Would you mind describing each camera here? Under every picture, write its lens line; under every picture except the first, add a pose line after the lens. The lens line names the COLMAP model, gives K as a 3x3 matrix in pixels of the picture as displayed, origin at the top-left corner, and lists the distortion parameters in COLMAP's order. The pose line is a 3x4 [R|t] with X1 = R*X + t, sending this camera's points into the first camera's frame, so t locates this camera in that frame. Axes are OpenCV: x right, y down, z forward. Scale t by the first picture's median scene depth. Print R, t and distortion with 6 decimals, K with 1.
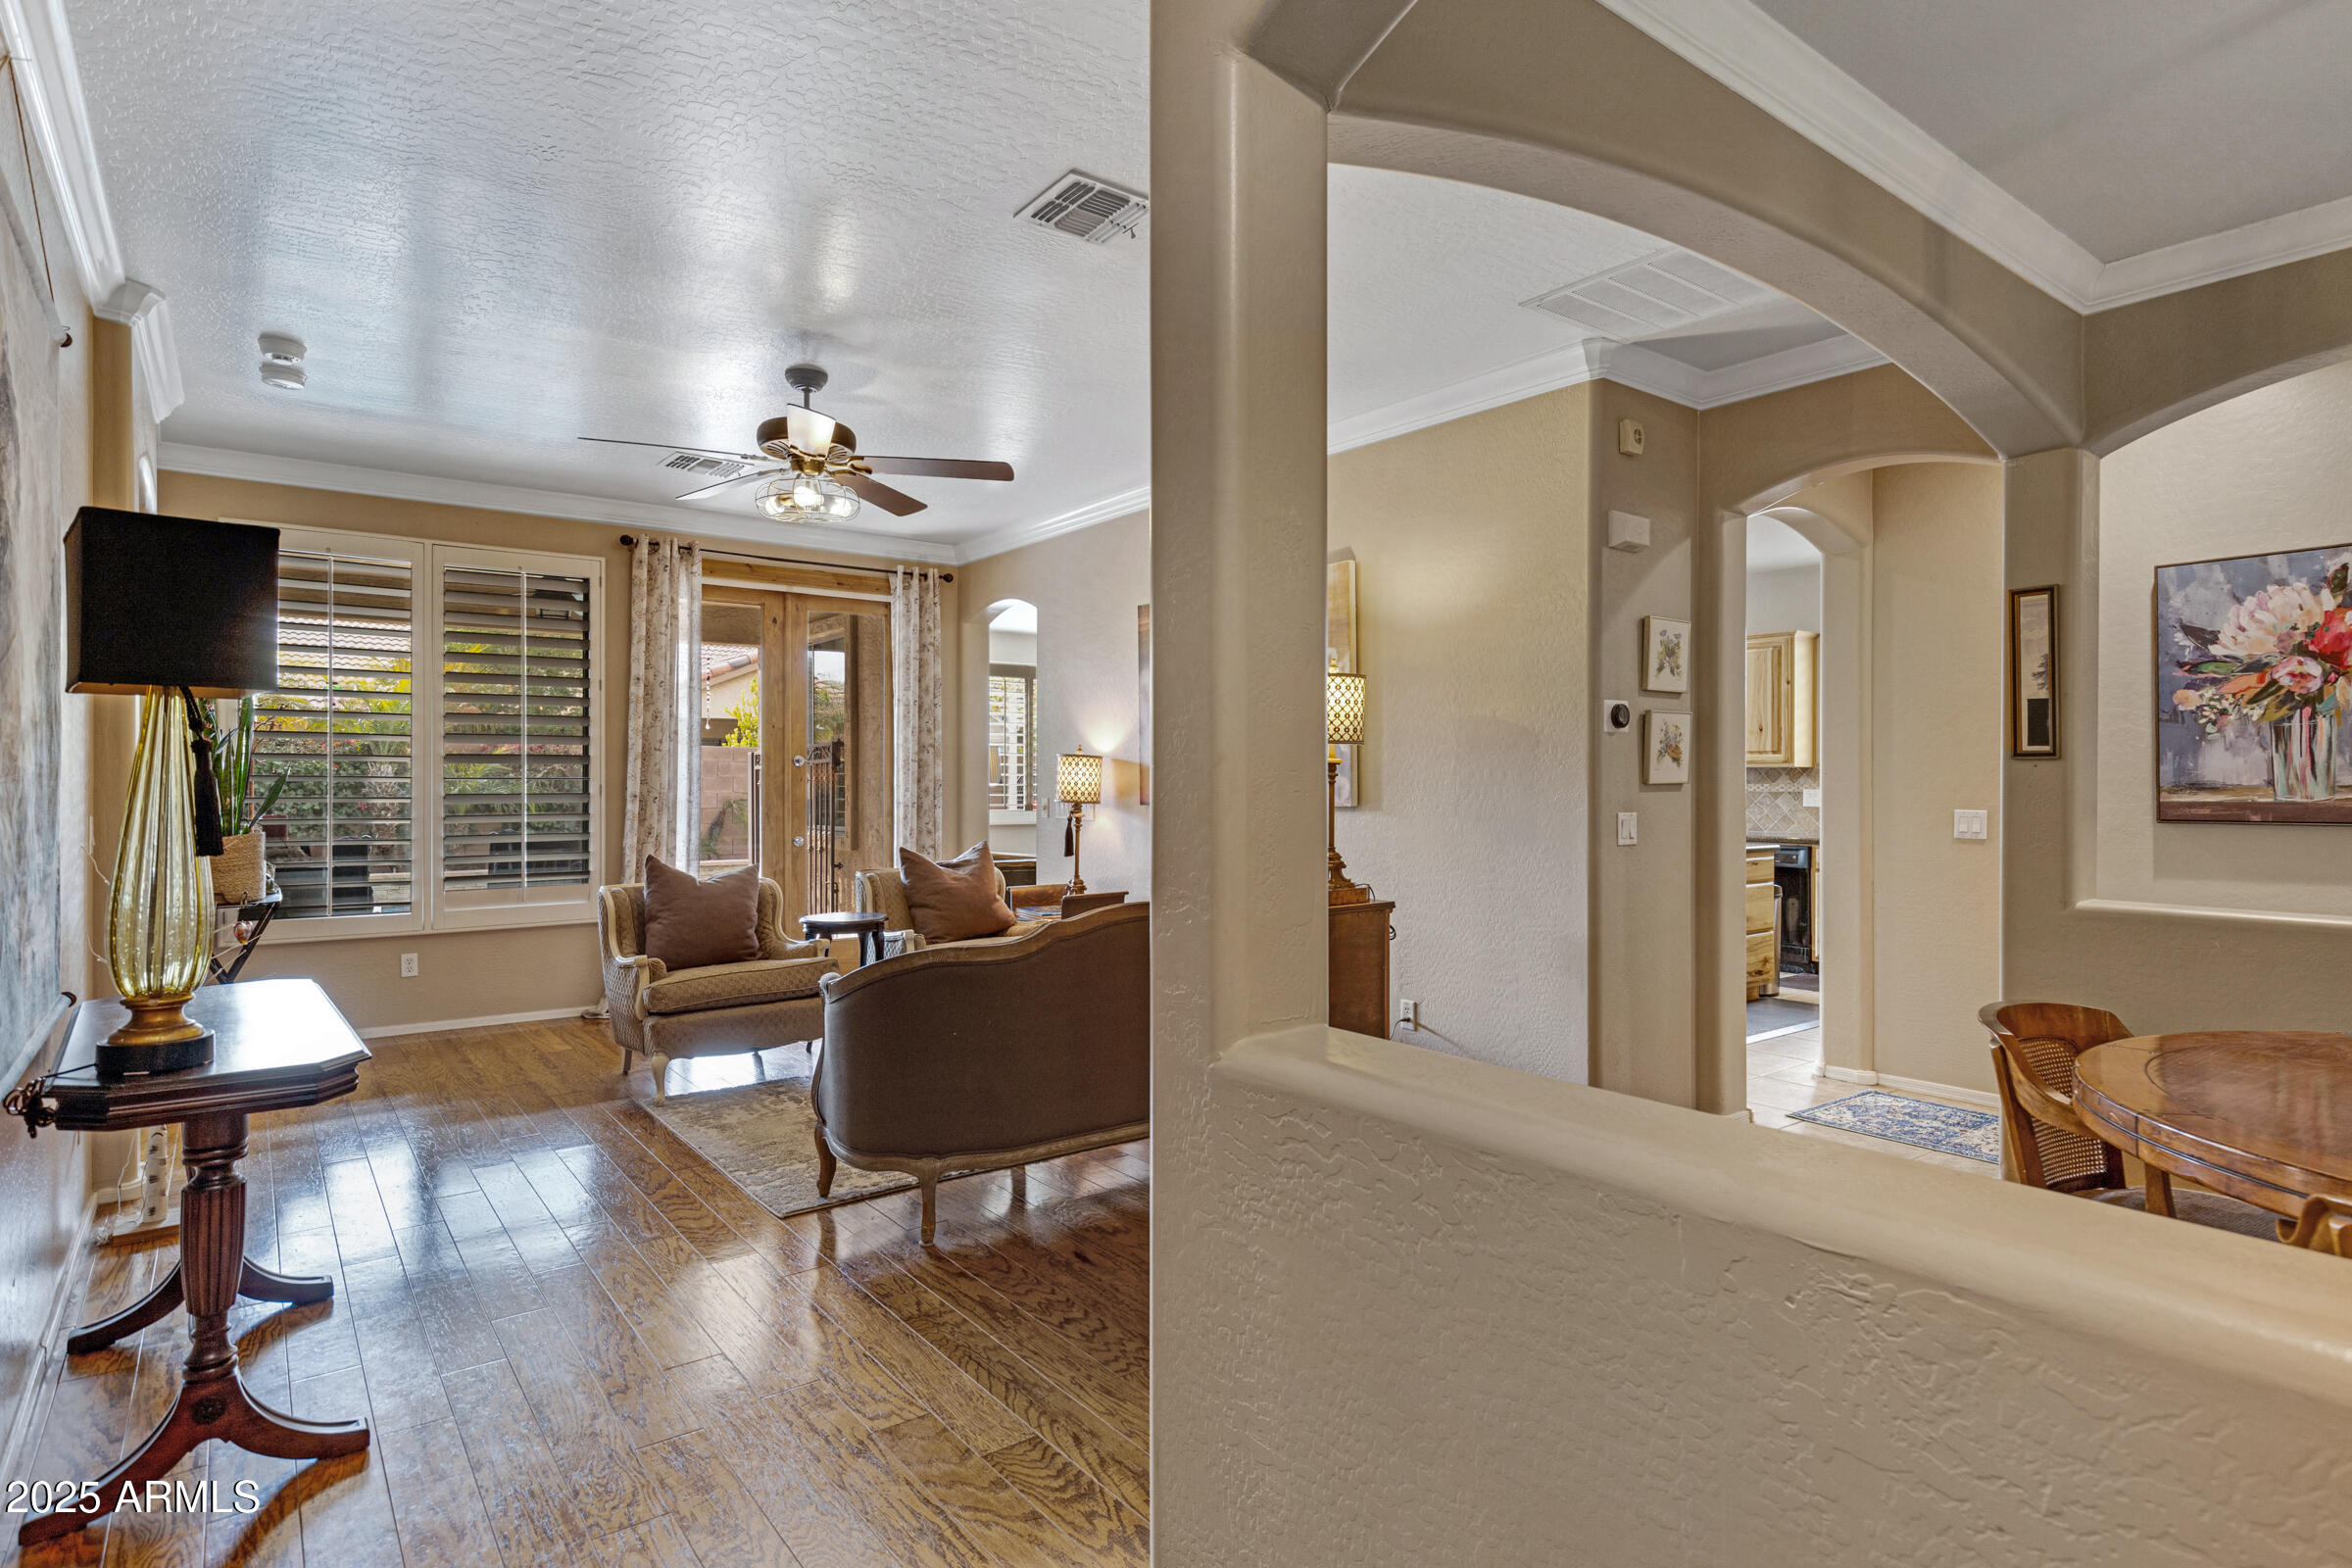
lens RADIAL K [[1267.2, 0, 1191.3], [0, 1267.2, 774.6], [0, 0, 1]] dist [0.016223, -0.003854]
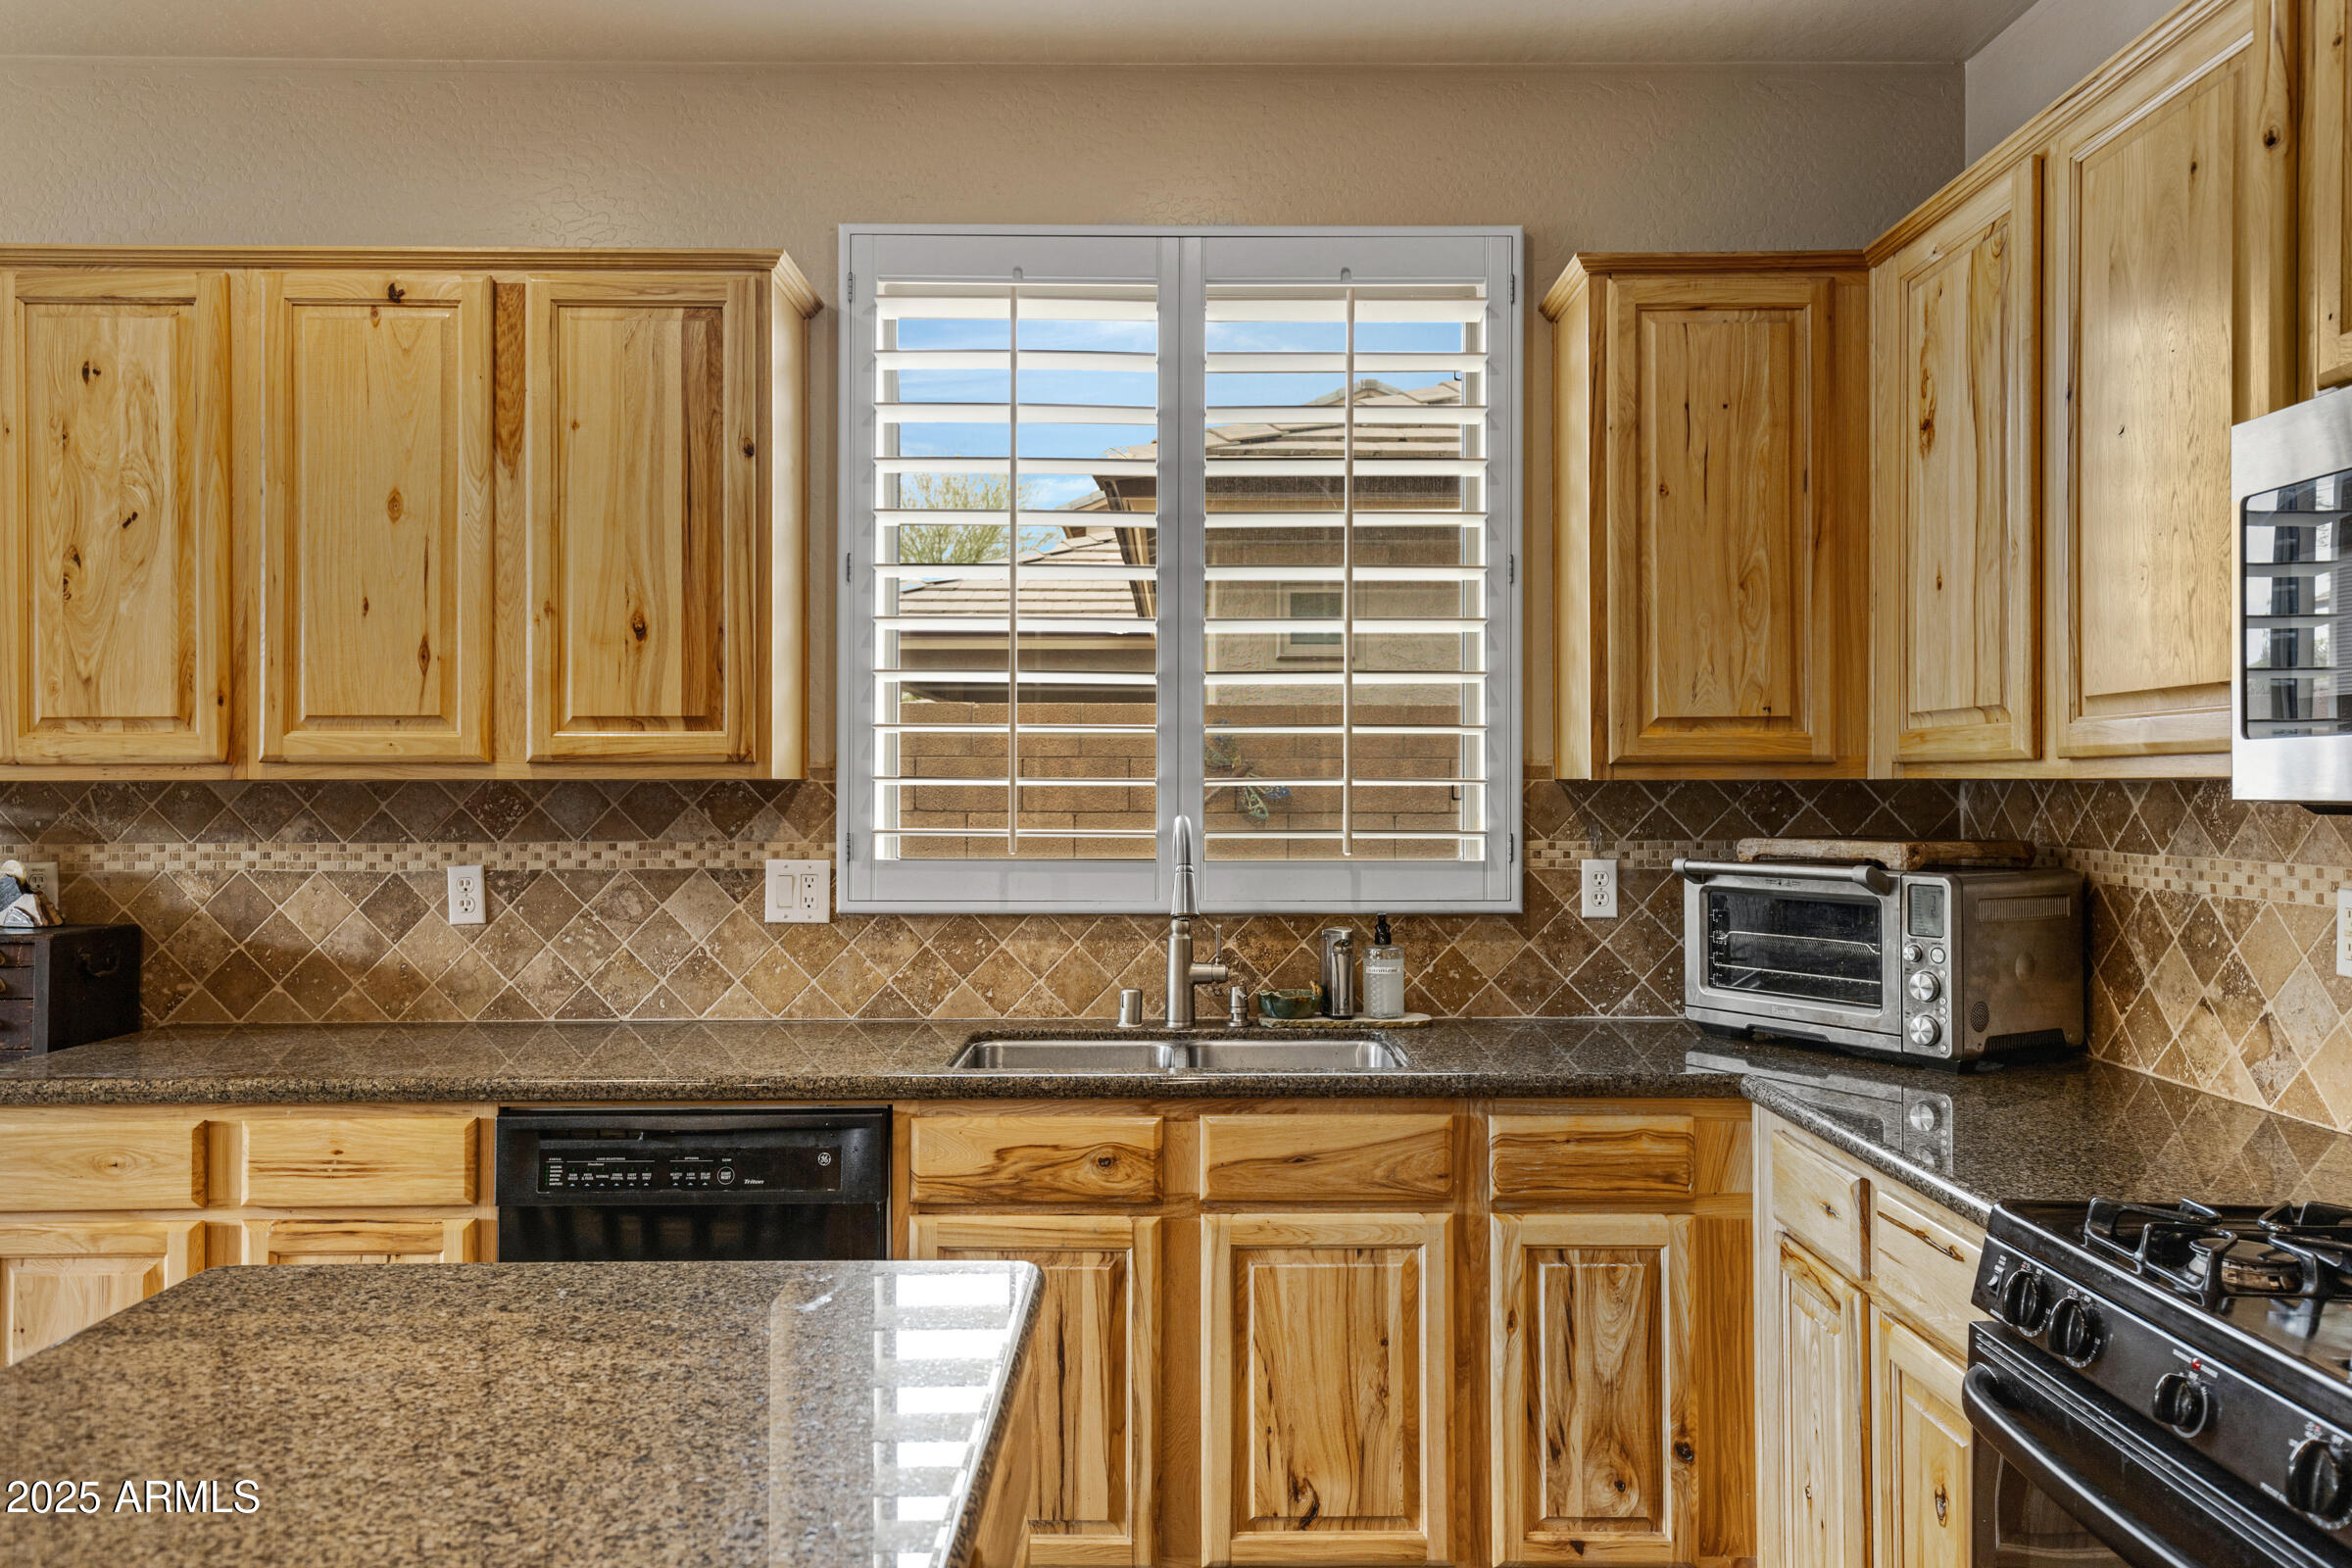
lens RADIAL K [[1671.8, 0, 1200.8], [0, 1671.8, 770.6], [0, 0, 1]] dist [0.029080, -0.012944]
pose [[0.605546, 0.003664, 0.795801, 0.253267], [-0.001846, 0.999993, -0.003199, -0.007021], [-0.795808, 0.000468, 0.605549, 0.717051]]
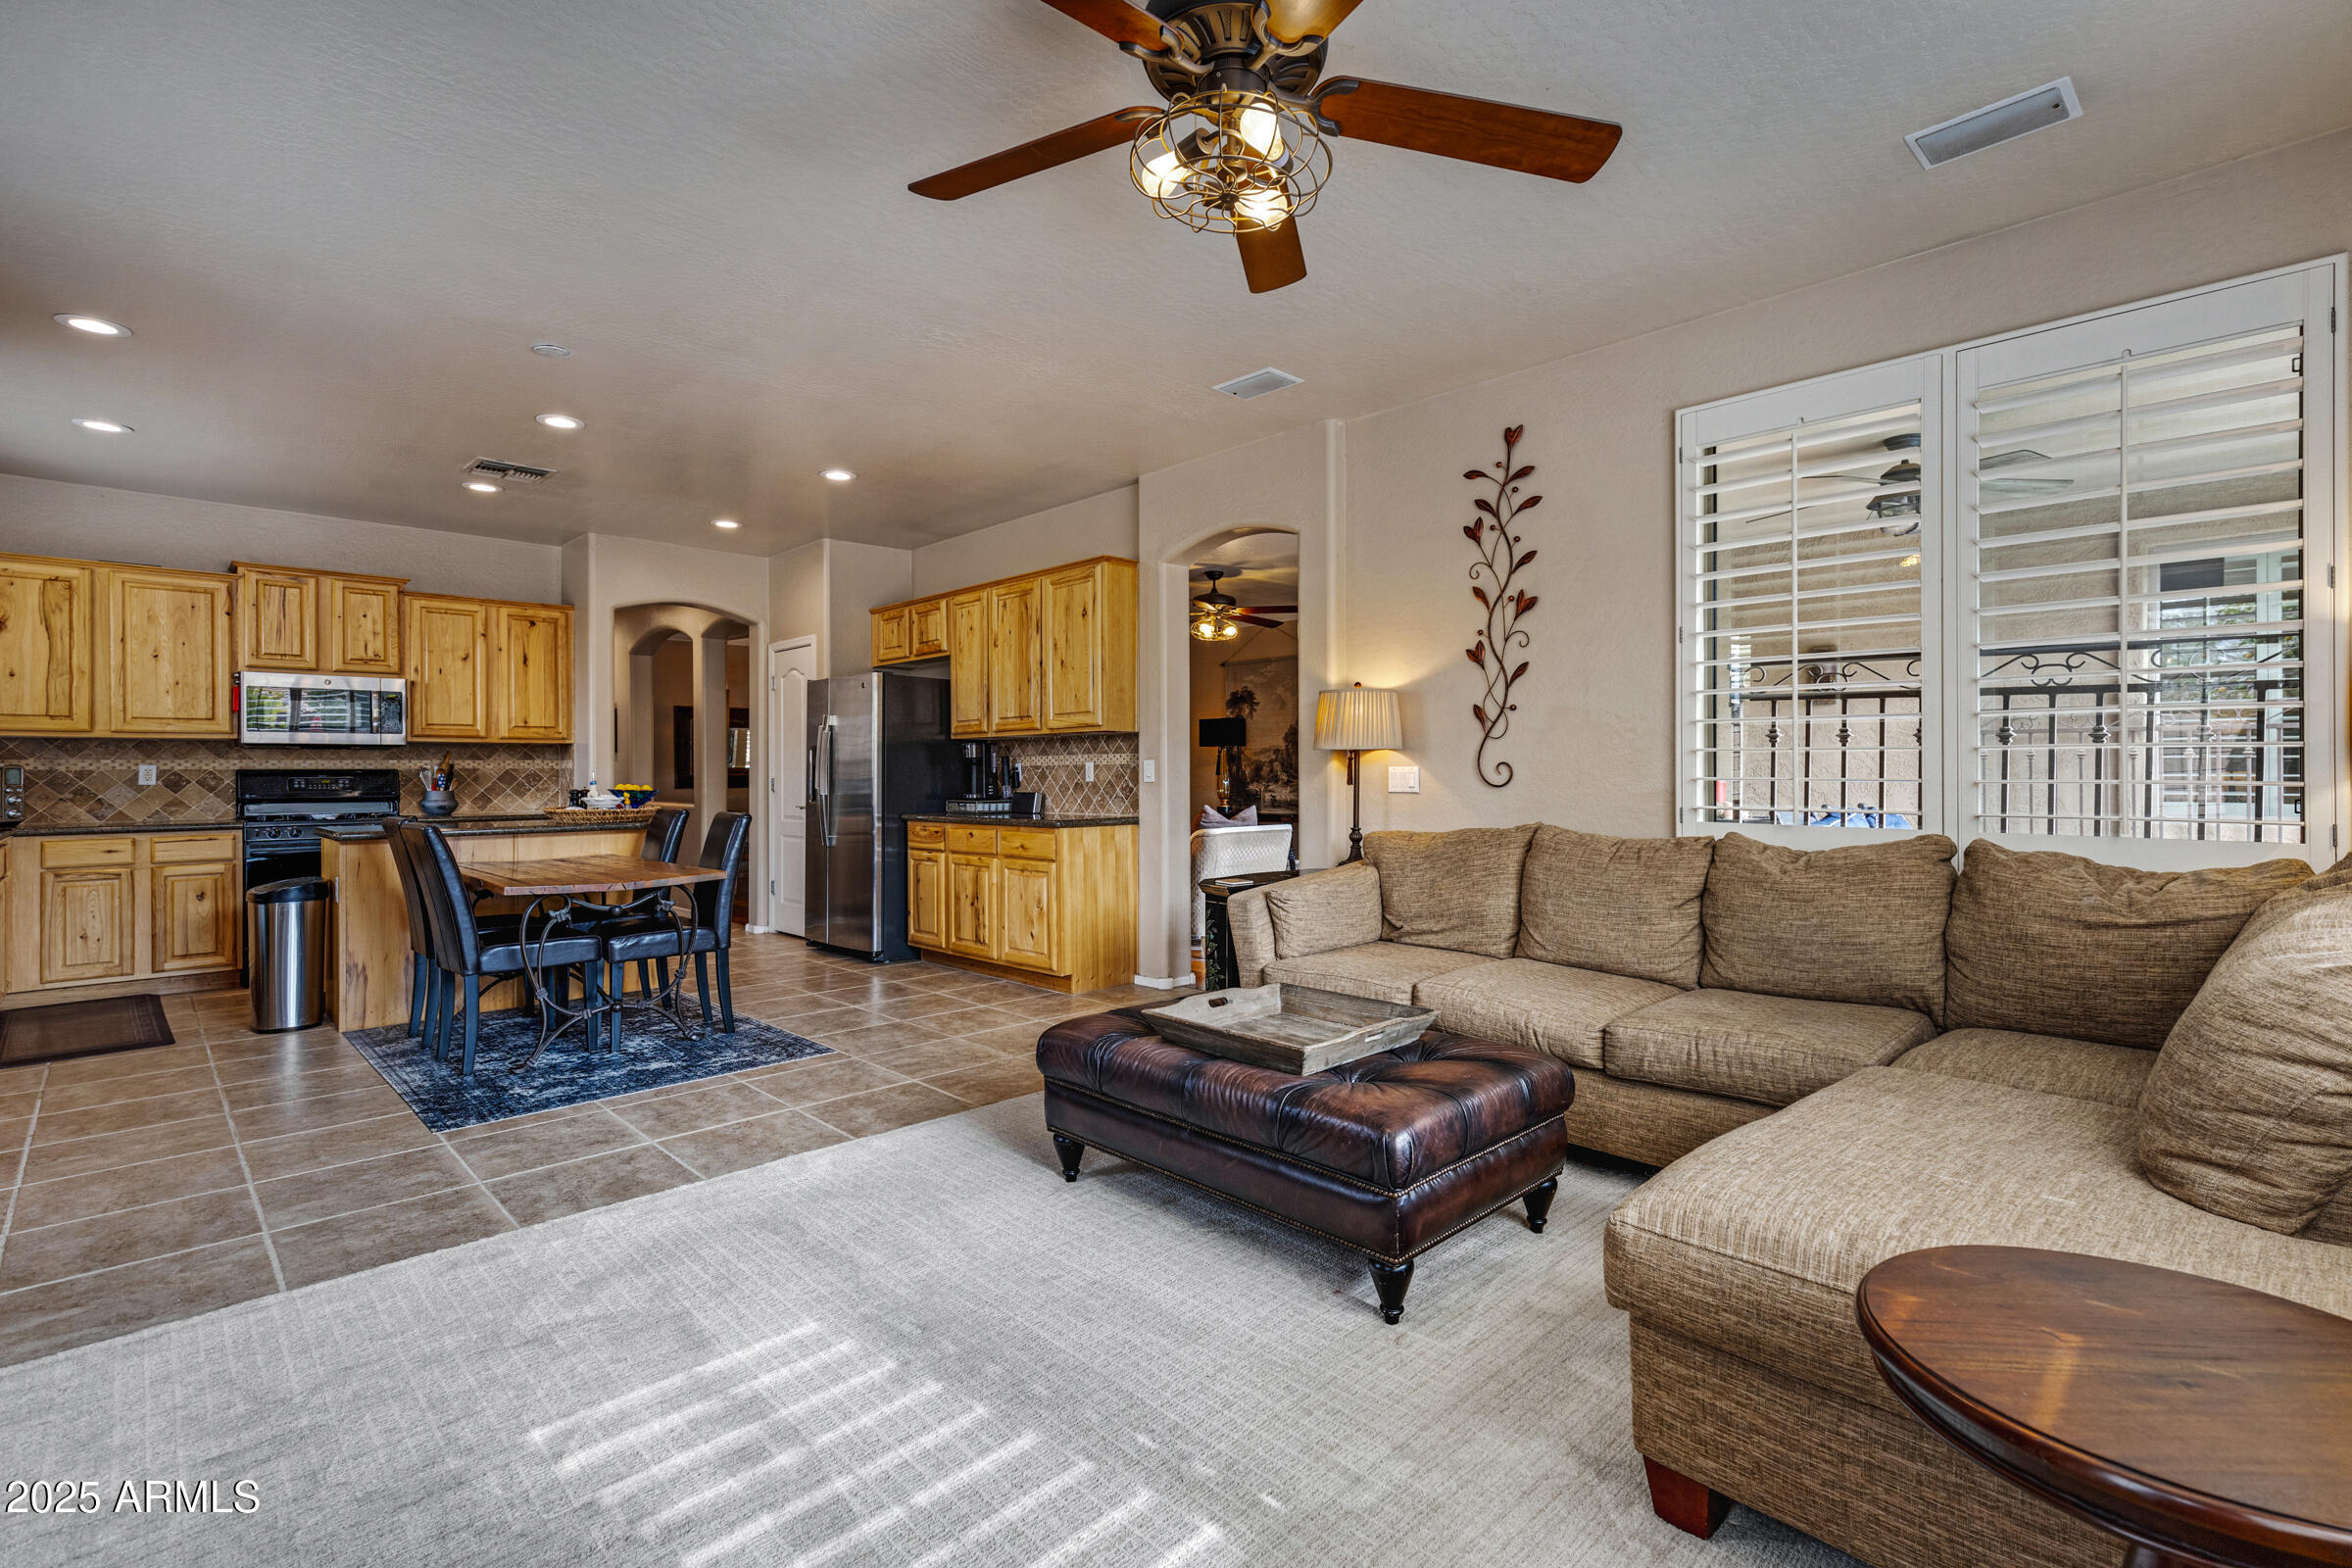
lens RADIAL K [[1083.3, 0, 1218.5], [0, 1083.3, 770.9], [0, 0, 1]] dist [0.012533, 0.000191]
pose [[-0.990506, 0.002981, -0.137440, -0.029033], [0.003970, 0.999968, -0.006920, 0.021078], [0.137415, -0.007400, -0.990486, 1.523332]]
